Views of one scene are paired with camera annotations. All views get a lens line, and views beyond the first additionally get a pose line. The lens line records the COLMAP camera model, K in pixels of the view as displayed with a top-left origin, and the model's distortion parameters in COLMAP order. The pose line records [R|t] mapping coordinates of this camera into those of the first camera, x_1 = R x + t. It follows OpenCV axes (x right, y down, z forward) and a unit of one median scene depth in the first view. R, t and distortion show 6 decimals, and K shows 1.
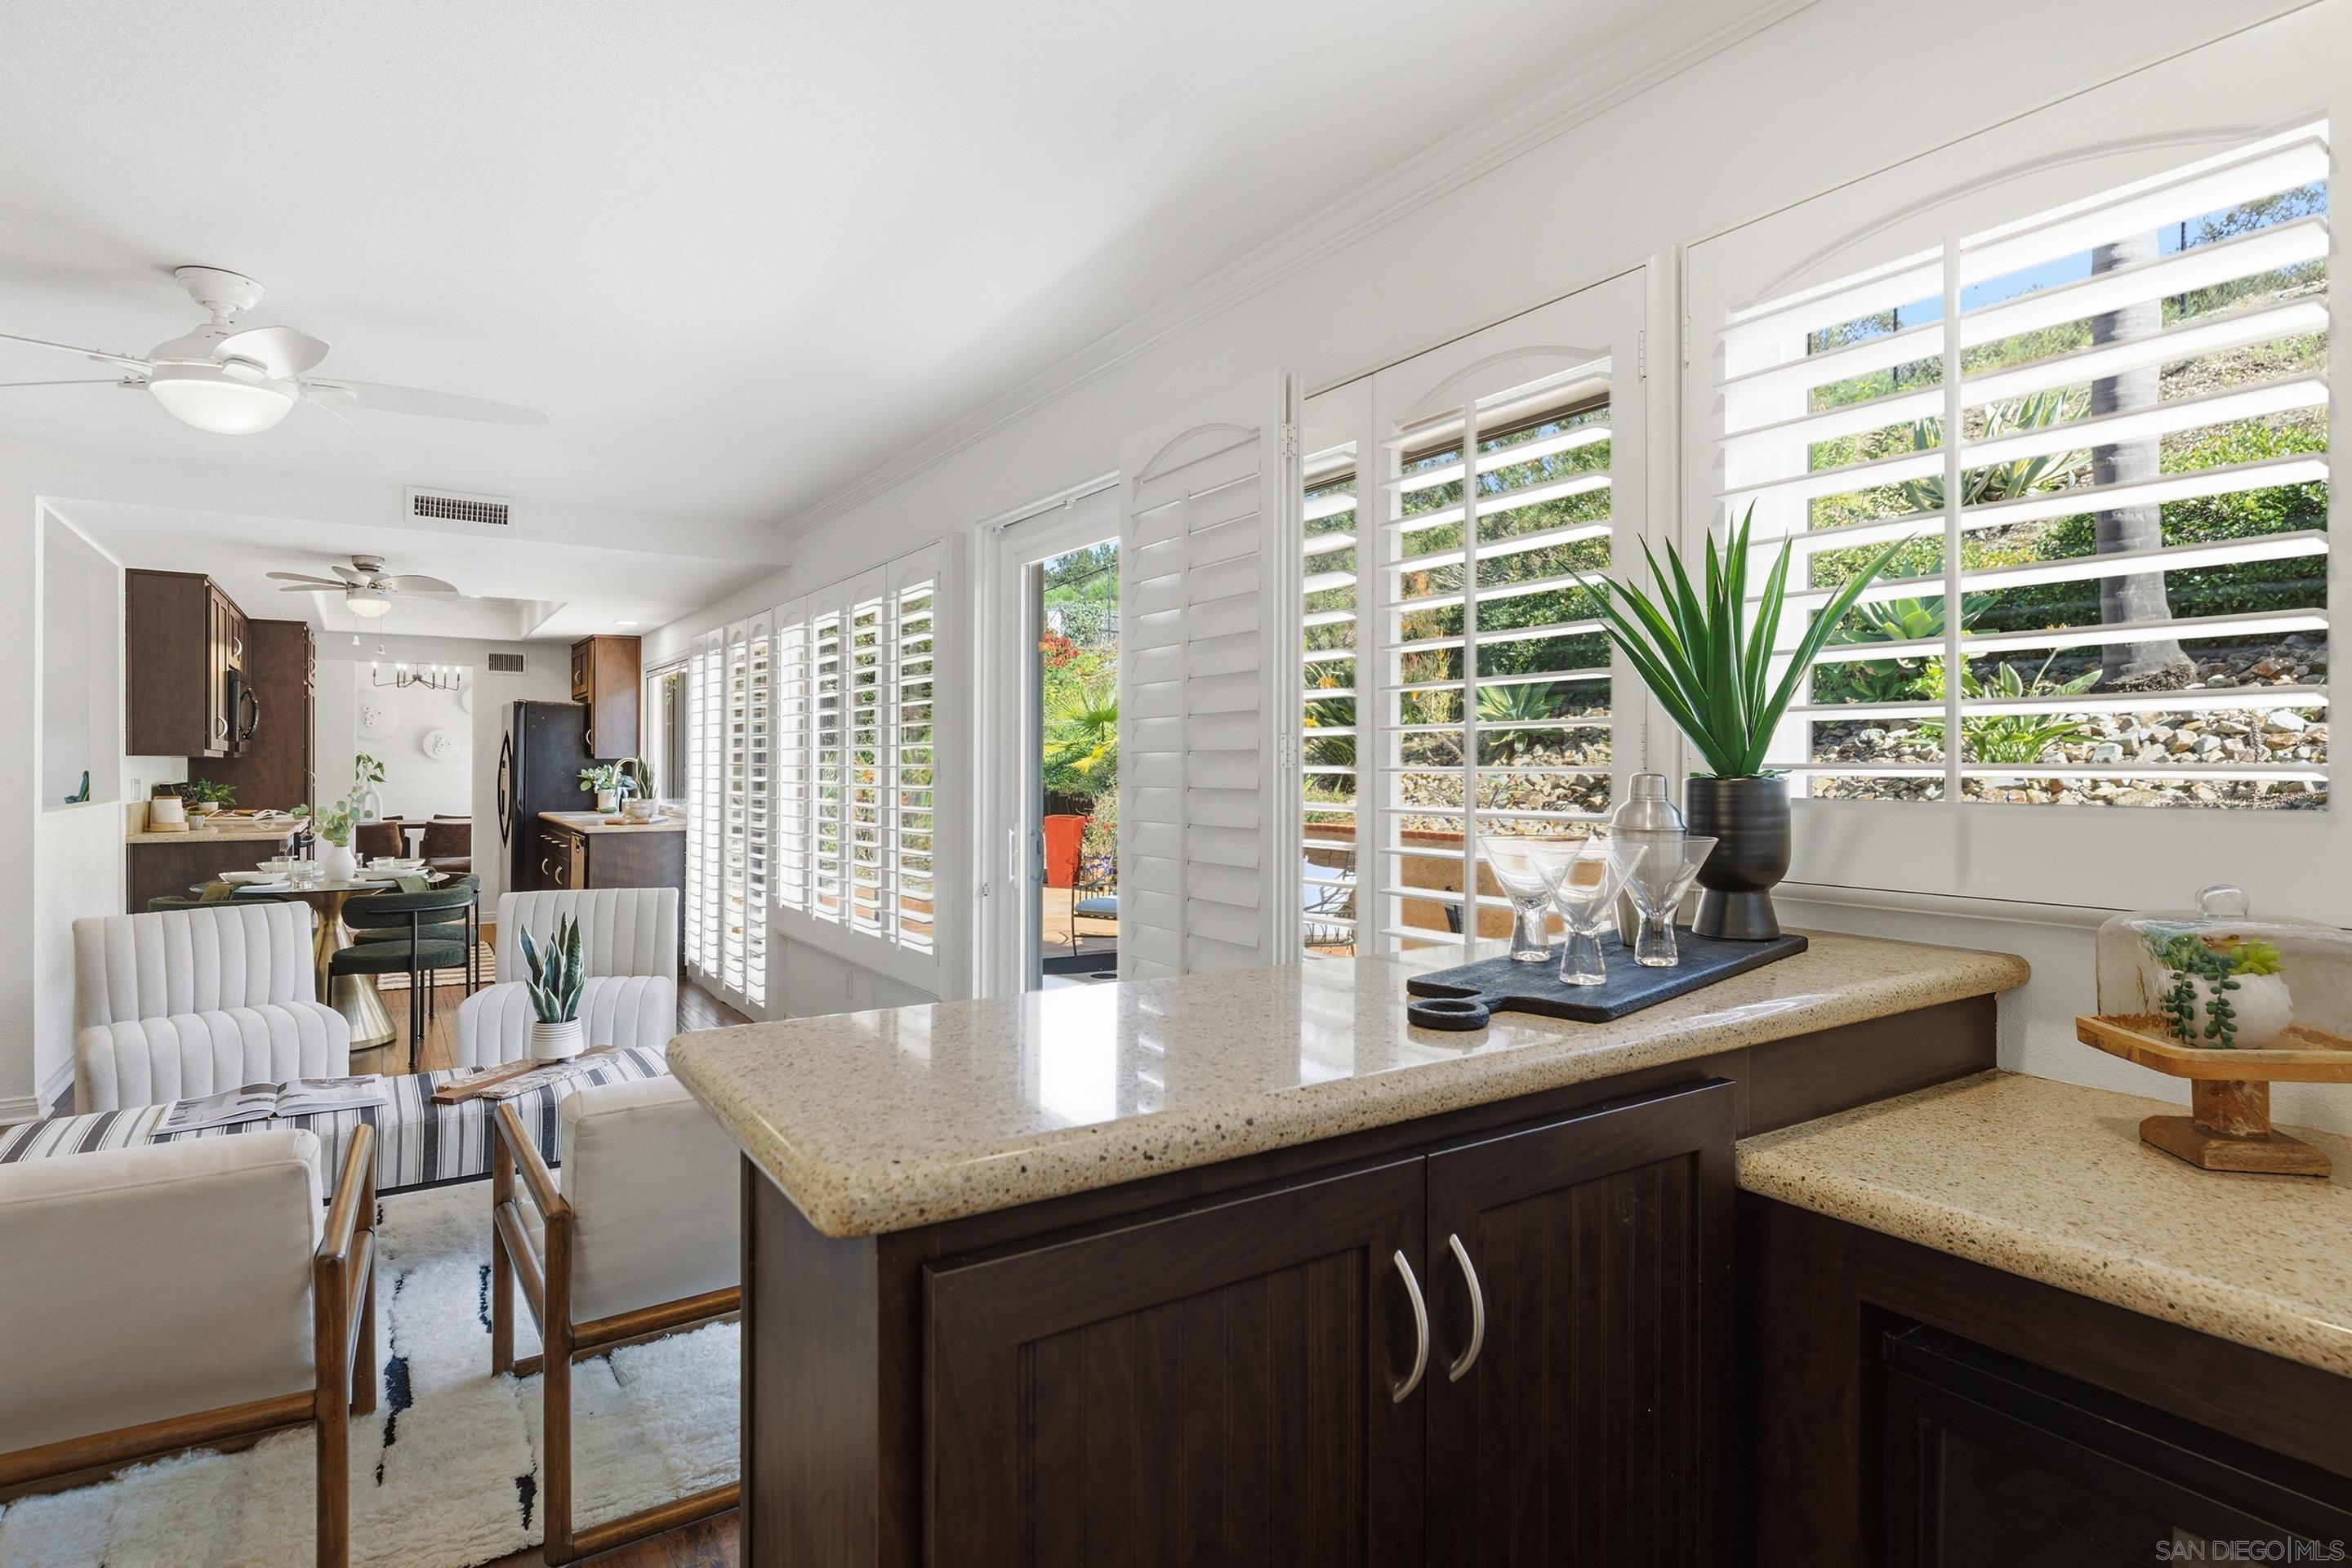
lens RADIAL K [[1227.4, 0, 1167.9], [0, 1227.4, 763.5], [0, 0, 1]] dist [0.001003, 0.000347]
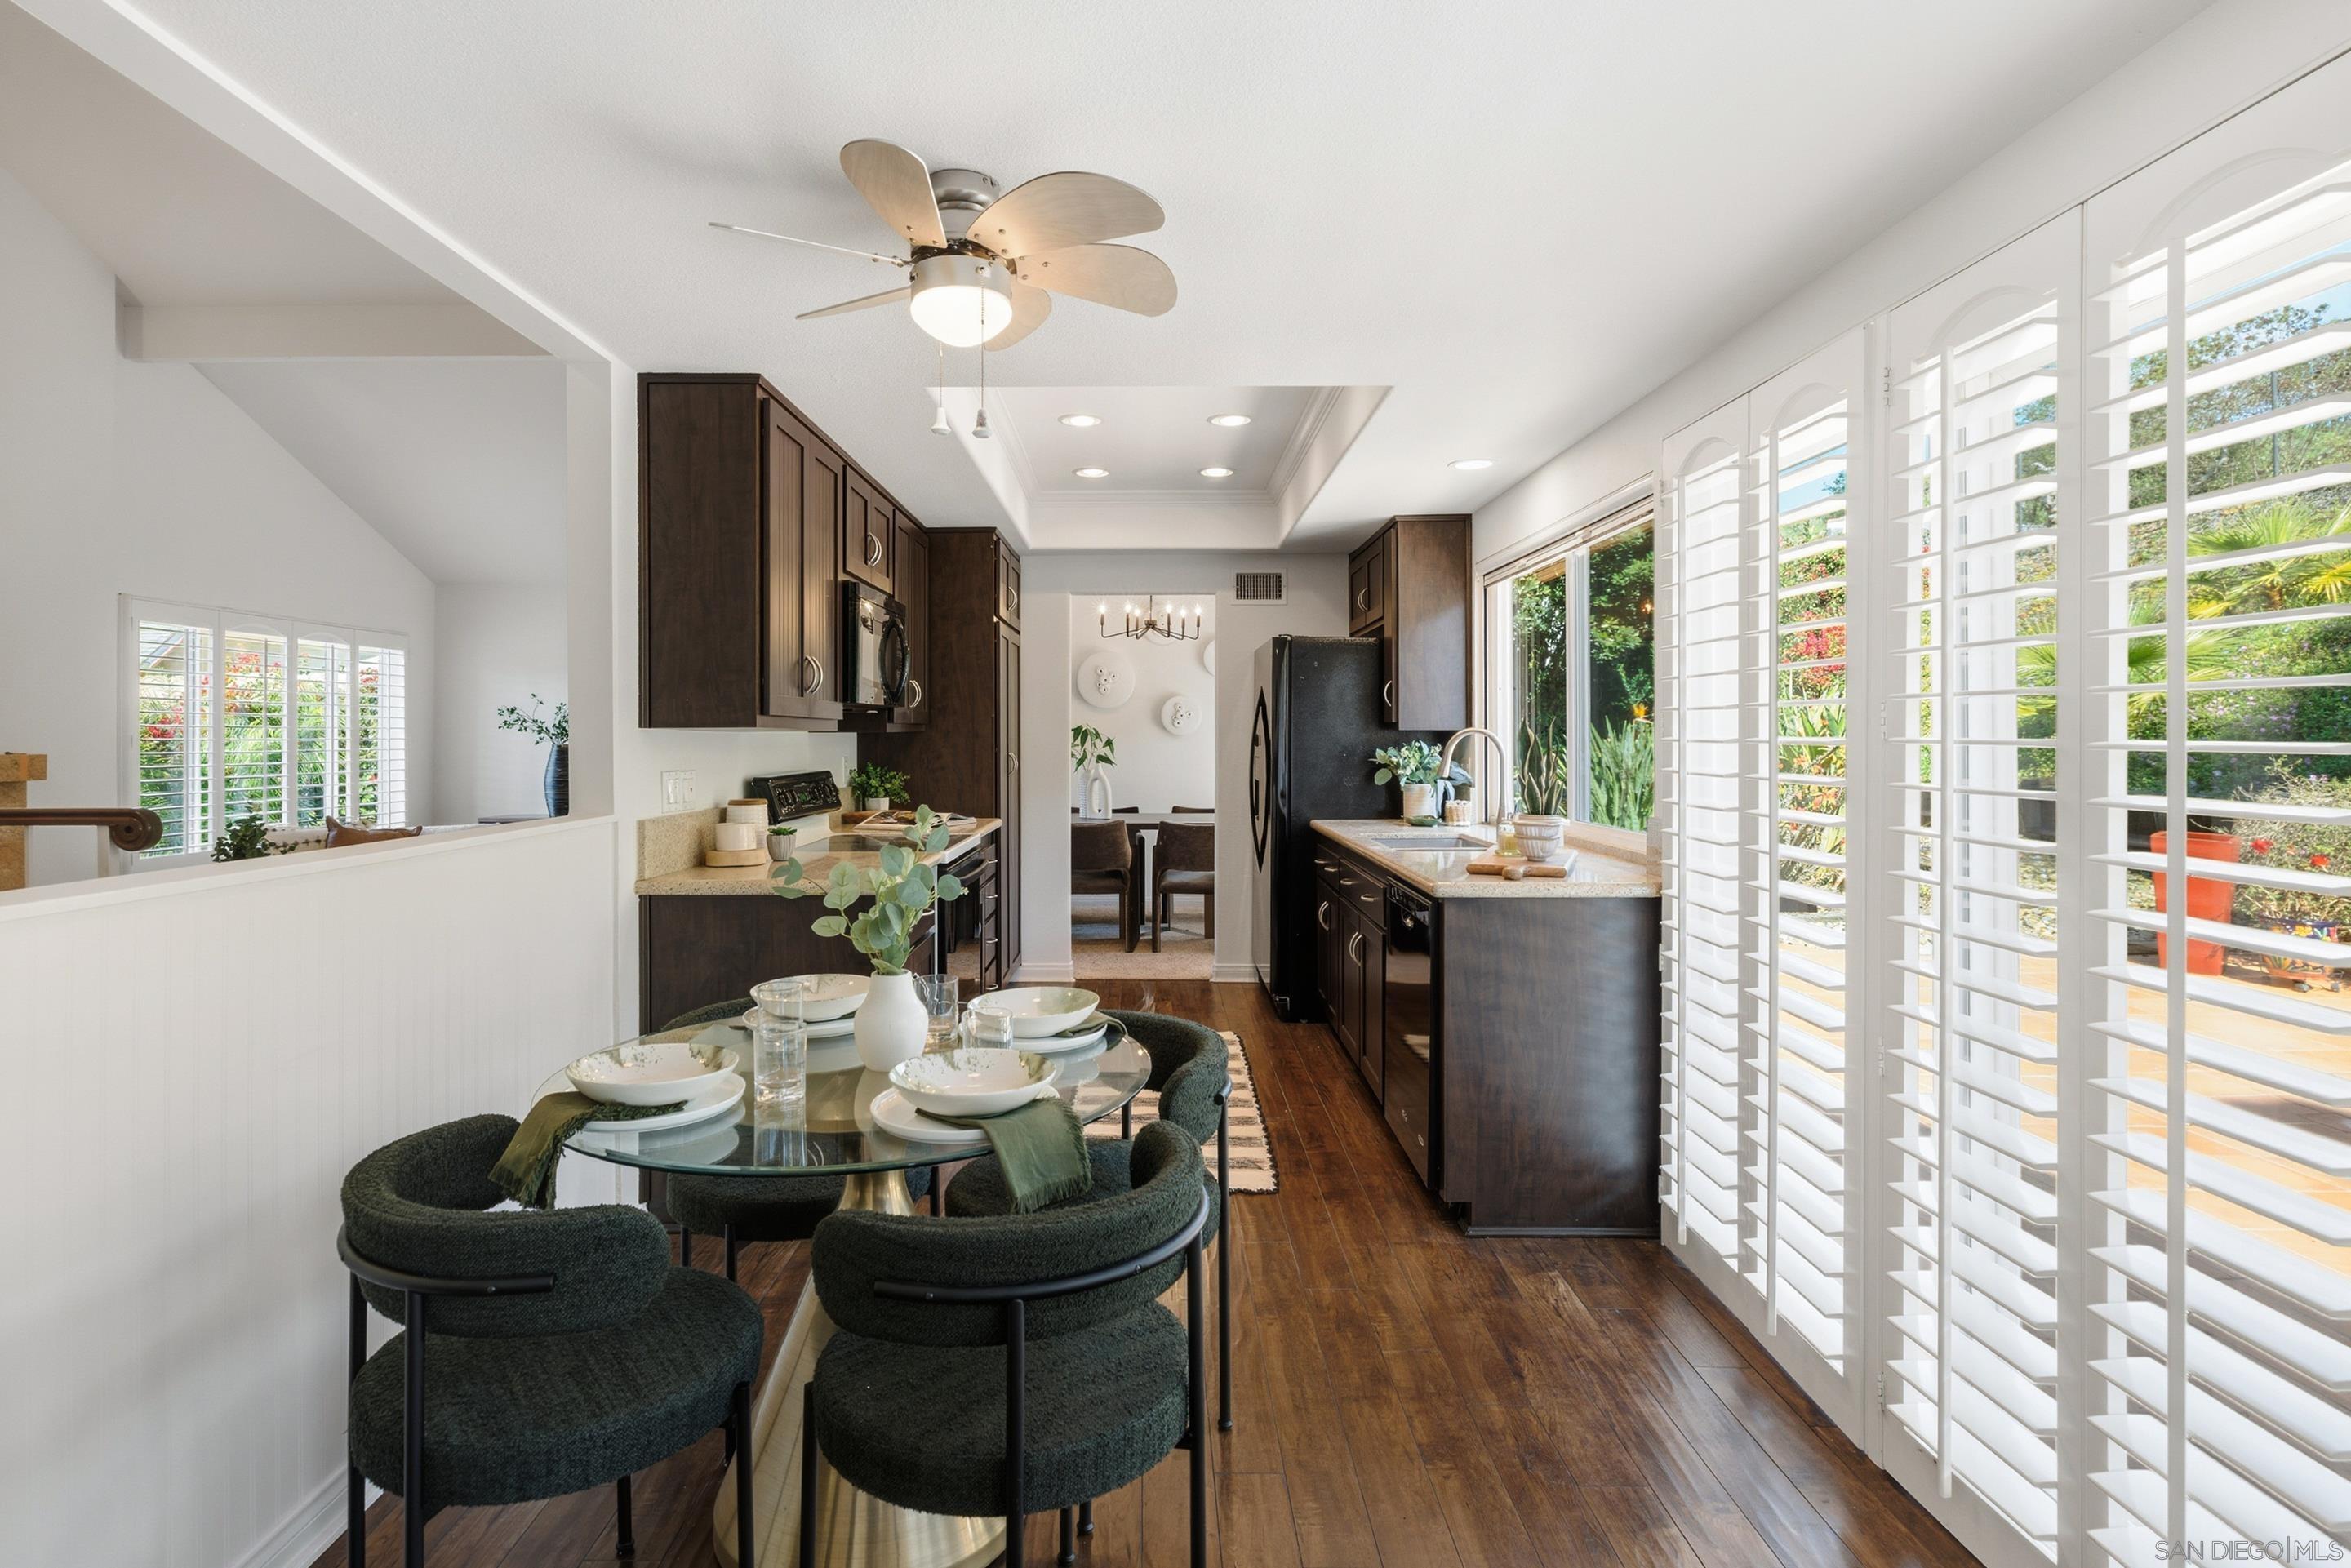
lens RADIAL K [[1206.5, 0, 1134.8], [0, 1206.5, 724.8], [0, 0, 1]] dist [-0.003842, -0.000040]
pose [[0.833839, -0.010731, -0.551903, -0.362701], [0.005019, 0.999917, -0.011860, -0.000722], [0.551984, 0.007119, 0.833824, 0.645837]]
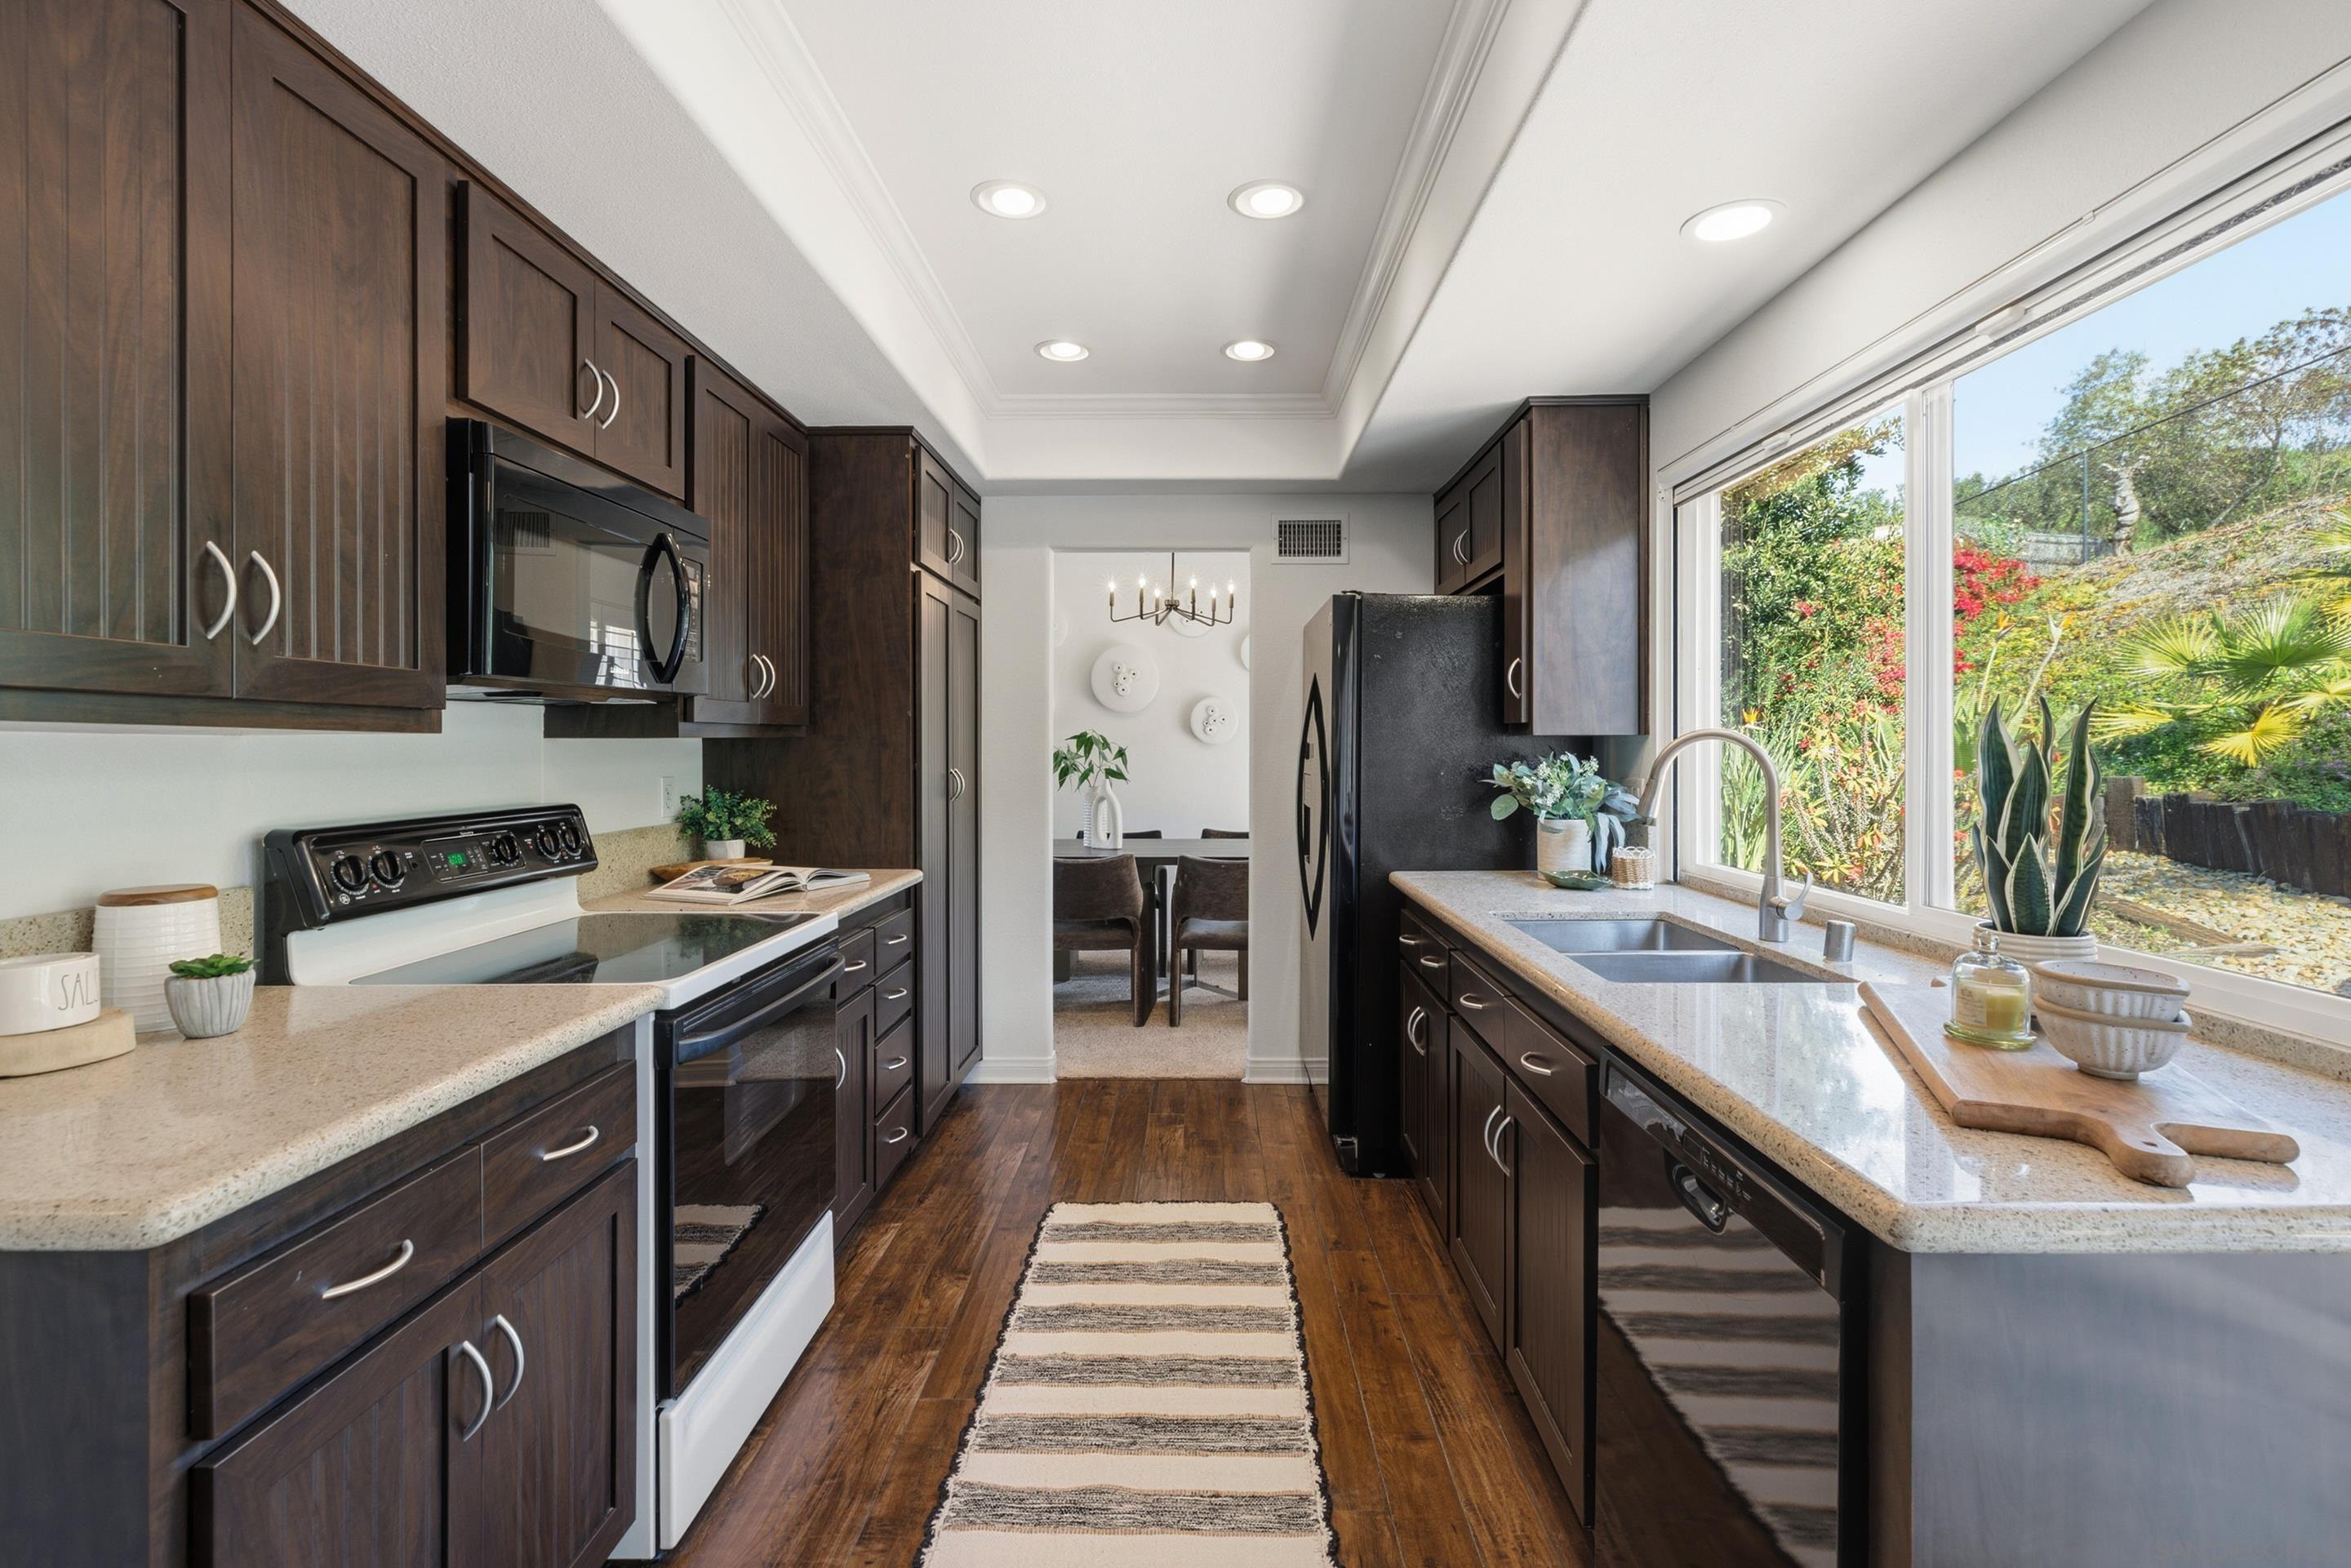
lens RADIAL K [[1081.3, 0, 1197.9], [0, 1081.3, 744.6], [0, 0, 1]] dist [0.004354, -0.000551]
pose [[0.838121, -0.005737, -0.545454, -0.528031], [0.004800, 0.999984, -0.003143, -0.001143], [0.545463, 0.000016, 0.838135, 0.950480]]
